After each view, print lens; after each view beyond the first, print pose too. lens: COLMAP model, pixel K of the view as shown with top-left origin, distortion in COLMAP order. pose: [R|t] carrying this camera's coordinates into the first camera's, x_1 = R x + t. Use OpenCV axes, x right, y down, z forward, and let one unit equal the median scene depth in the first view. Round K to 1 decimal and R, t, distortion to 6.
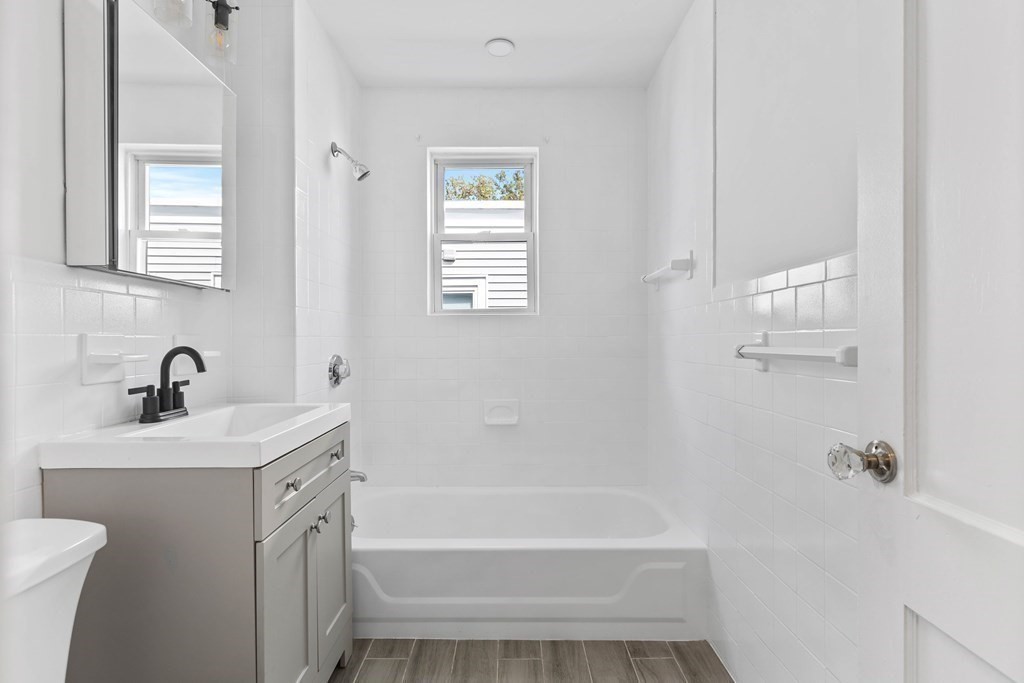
lens RADIAL K [[502.3, 0, 515.0], [0, 502.3, 341.5], [0, 0, 1]] dist [-0.003301, 0.000761]
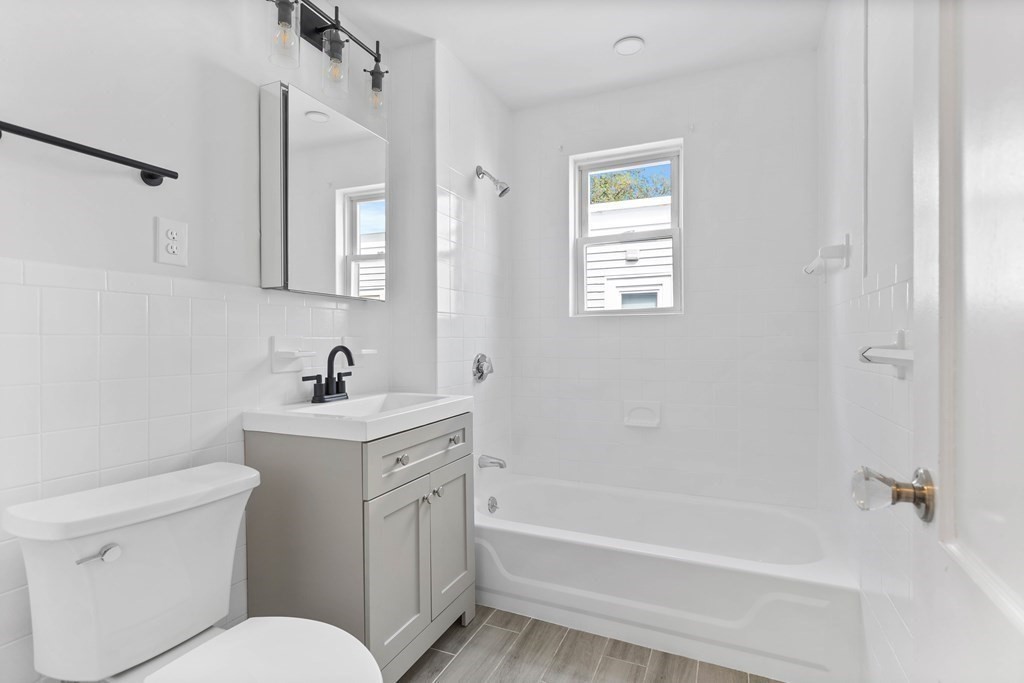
lens RADIAL K [[502.3, 0, 518.5], [0, 502.3, 342.5], [0, 0, 1]] dist [-0.003301, 0.000761]
pose [[0.910086, 0.001741, -0.414416, 0.229969], [-0.001190, 0.999998, 0.001587, -0.000592], [0.414418, -0.000952, 0.910086, 0.007518]]
